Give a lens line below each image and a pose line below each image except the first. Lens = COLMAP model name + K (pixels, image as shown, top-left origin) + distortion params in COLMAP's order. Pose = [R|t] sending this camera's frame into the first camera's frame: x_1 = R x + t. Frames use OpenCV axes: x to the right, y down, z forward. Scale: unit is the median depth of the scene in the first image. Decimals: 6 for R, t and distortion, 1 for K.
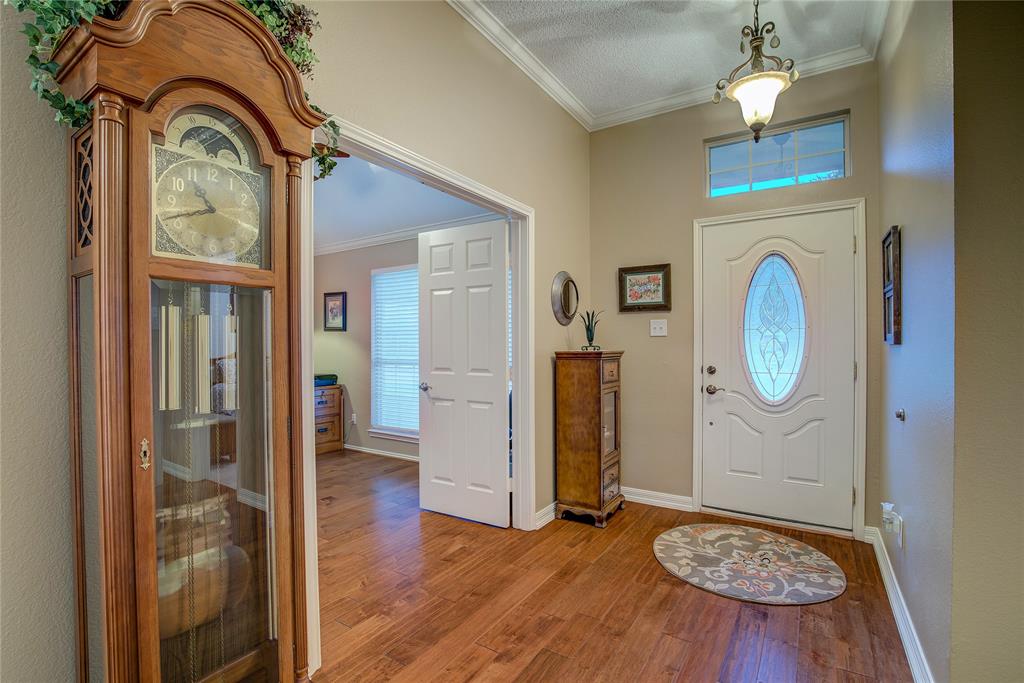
lens RADIAL K [[466.4, 0, 512.3], [0, 466.4, 342.6], [0, 0, 1]] dist [-0.031660, 0.004385]
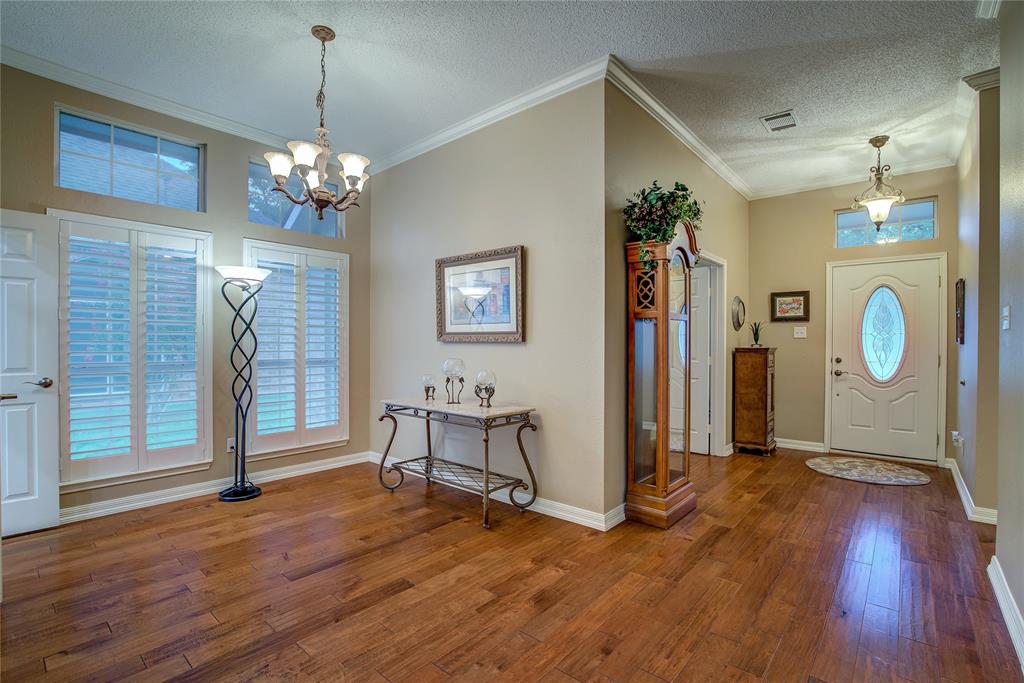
lens RADIAL K [[466.4, 0, 516.0], [0, 466.4, 343.0], [0, 0, 1]] dist [-0.031660, 0.004385]
pose [[0.991427, 0.006609, -0.130493, -0.442249], [-0.006201, 0.999975, 0.003538, 0.003136], [0.130513, -0.002698, 0.991443, -0.666350]]
